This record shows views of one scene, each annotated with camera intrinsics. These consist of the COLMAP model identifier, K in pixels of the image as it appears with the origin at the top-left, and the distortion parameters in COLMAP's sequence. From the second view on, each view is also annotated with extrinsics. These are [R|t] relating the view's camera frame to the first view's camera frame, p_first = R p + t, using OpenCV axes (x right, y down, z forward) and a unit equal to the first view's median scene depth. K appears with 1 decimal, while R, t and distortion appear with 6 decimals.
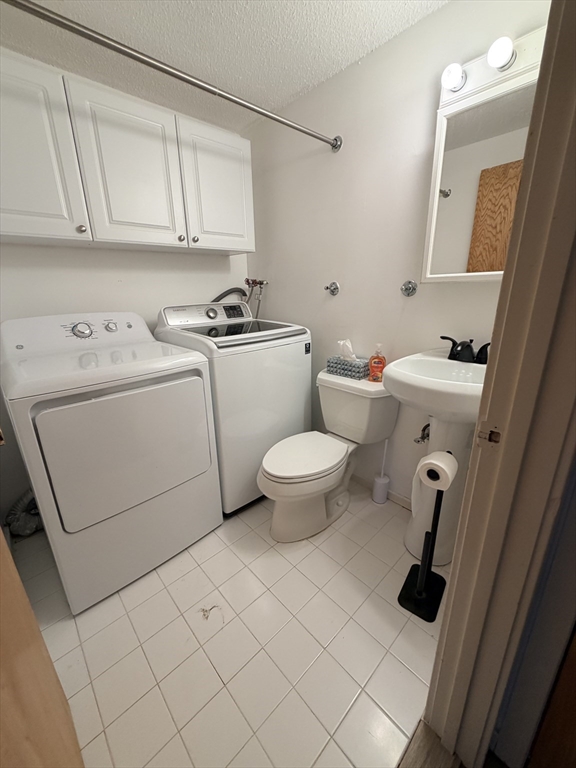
lens RADIAL K [[305.7, 0, 288.0], [0, 305.7, 384.0], [0, 0, 1]] dist [0.000413, 0.000090]
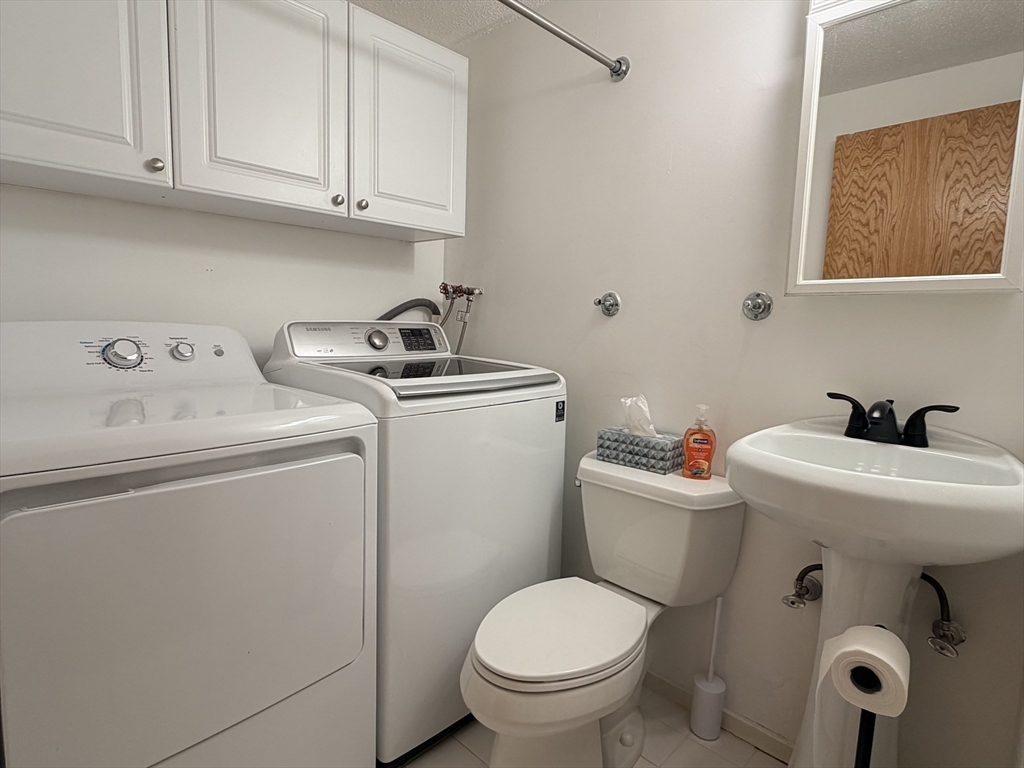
lens RADIAL K [[546.3, 0, 512.0], [0, 546.3, 384.0], [0, 0, 1]] dist [0.000928, 0.000041]
pose [[0.997585, 0.041354, 0.055797, -0.077981], [-0.030037, 0.981274, -0.190260, 0.019885], [-0.062620, 0.188125, 0.980147, 0.085958]]
